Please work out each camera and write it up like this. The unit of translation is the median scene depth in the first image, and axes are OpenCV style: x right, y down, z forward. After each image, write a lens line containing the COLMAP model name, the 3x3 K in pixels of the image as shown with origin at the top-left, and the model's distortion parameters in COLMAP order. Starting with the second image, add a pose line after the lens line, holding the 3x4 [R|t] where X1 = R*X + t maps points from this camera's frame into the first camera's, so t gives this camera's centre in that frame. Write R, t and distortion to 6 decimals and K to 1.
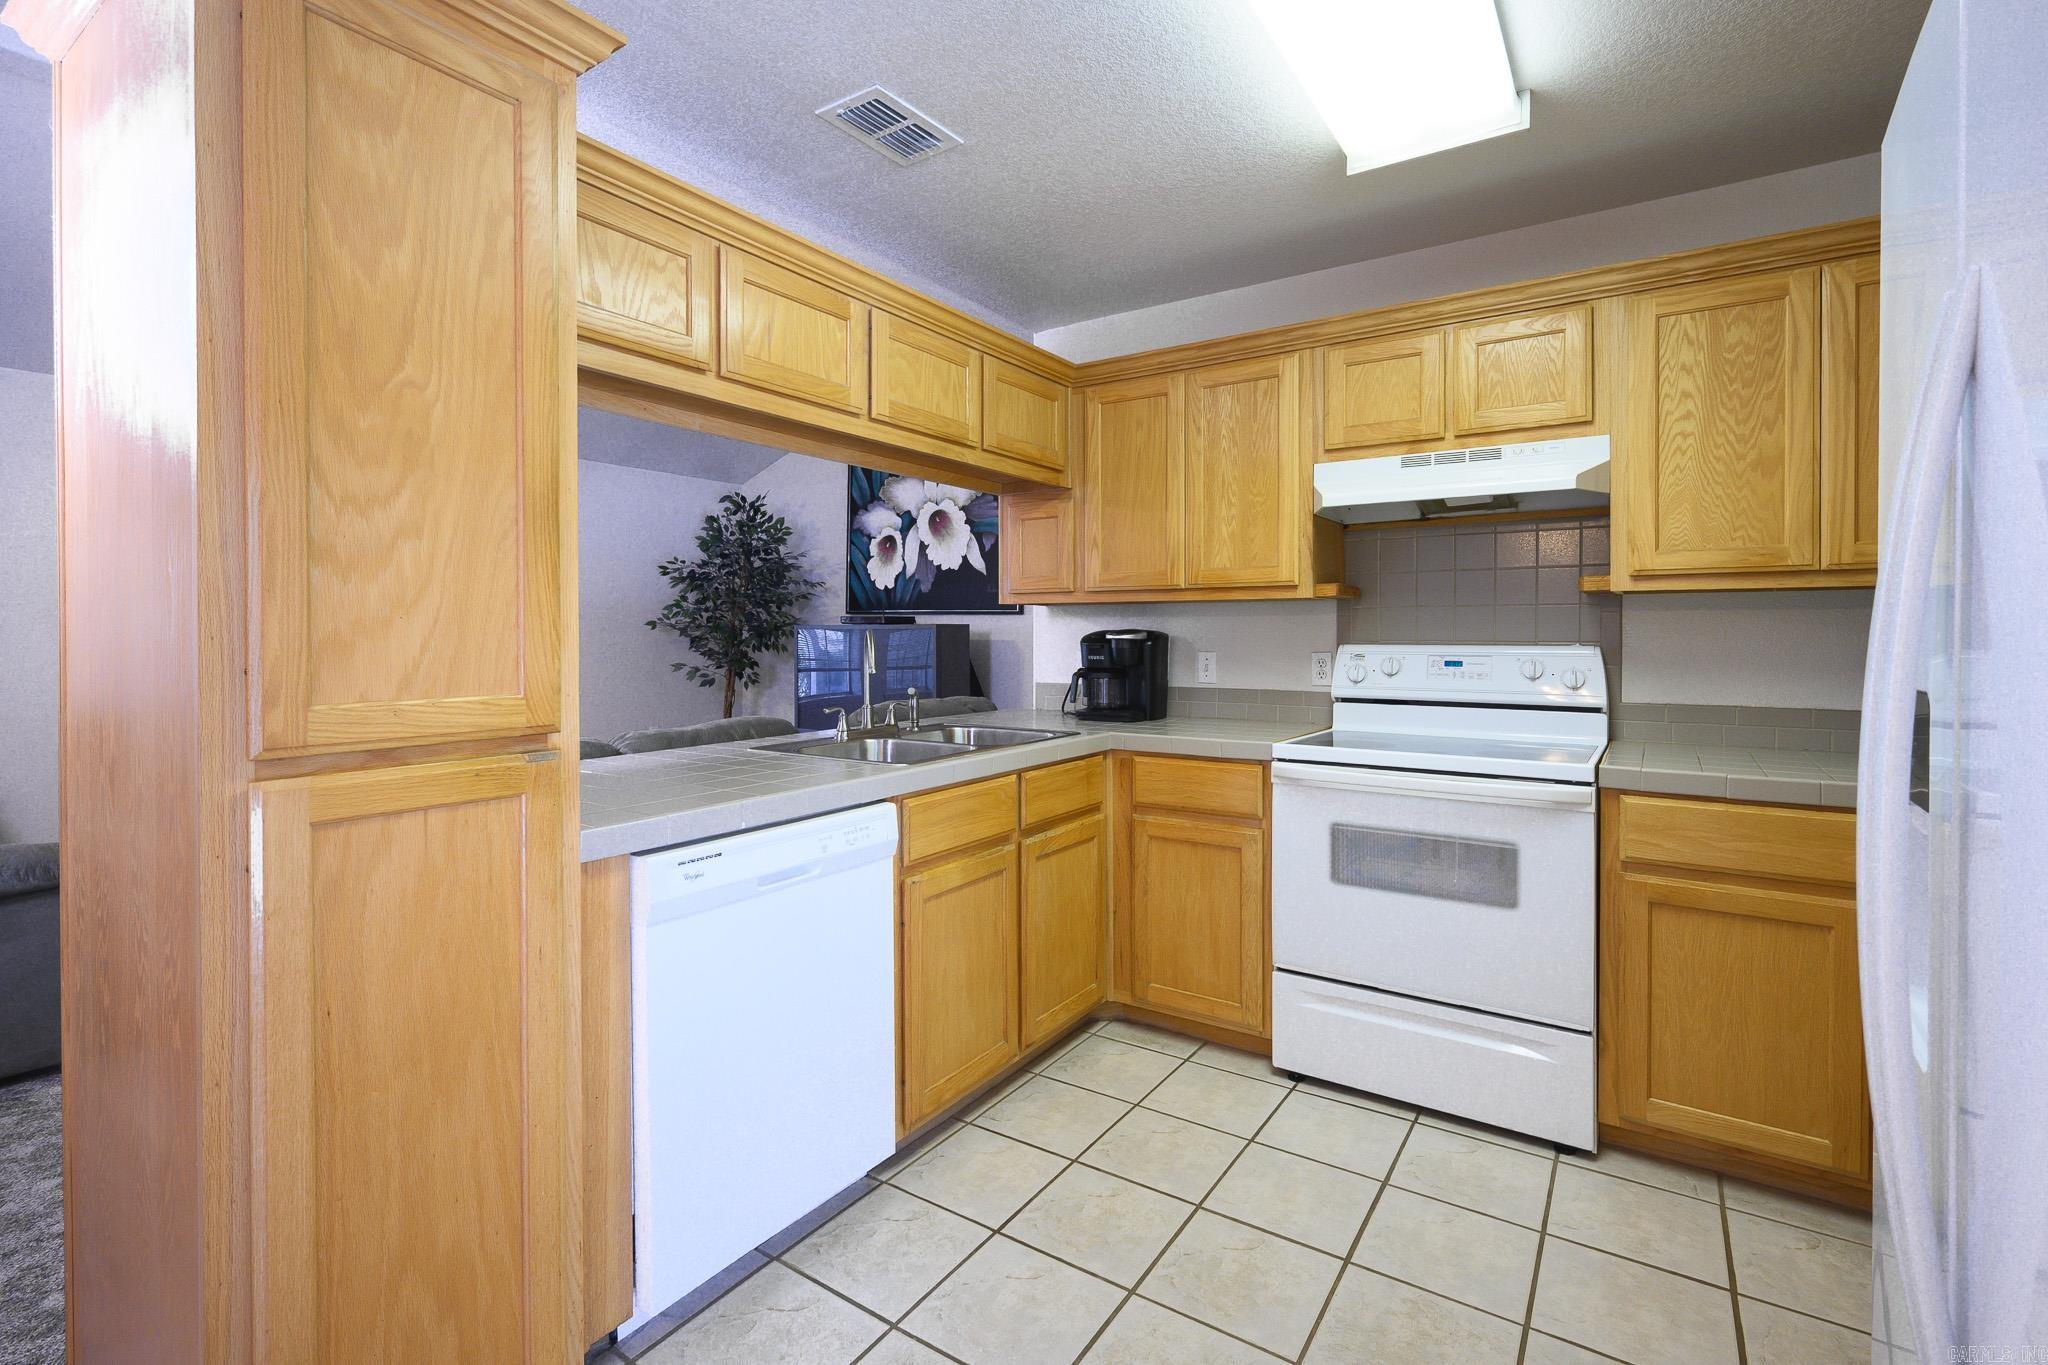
lens RADIAL K [[921.1, 0, 1059.3], [0, 921.1, 631.5], [0, 0, 1]] dist [-0.003945, -0.001152]
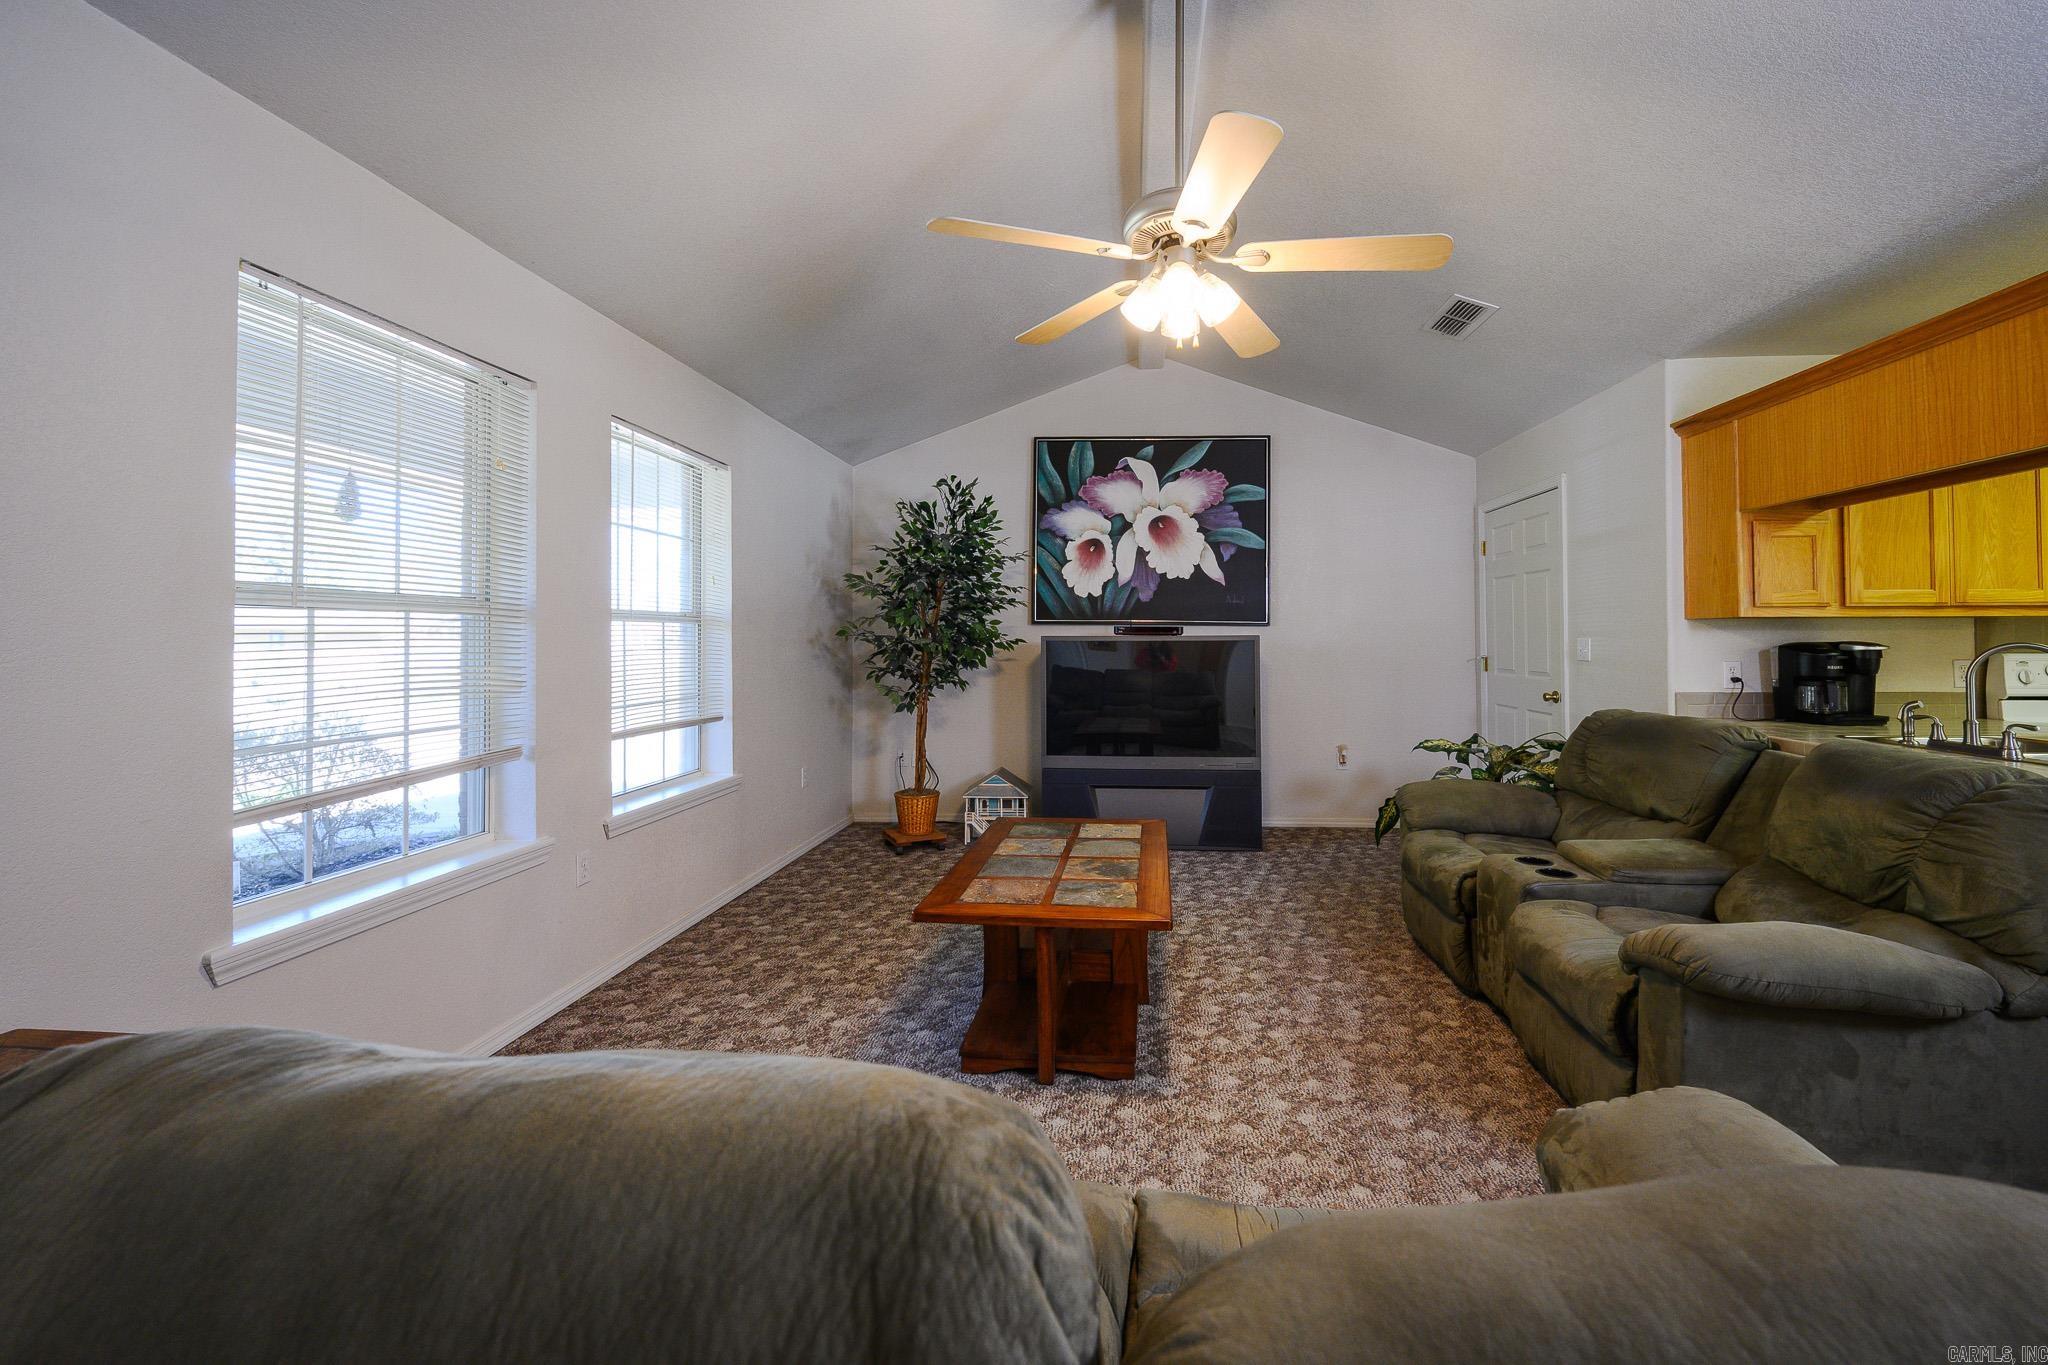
lens RADIAL K [[825.2, 0, 1074.4], [0, 825.2, 648.5], [0, 0, 1]] dist [-0.003994, -0.000246]
pose [[0.880980, -0.000901, 0.473152, -0.609357], [-0.002202, 0.999980, 0.006003, 0.001128], [-0.473148, -0.006330, 0.880960, 0.282995]]
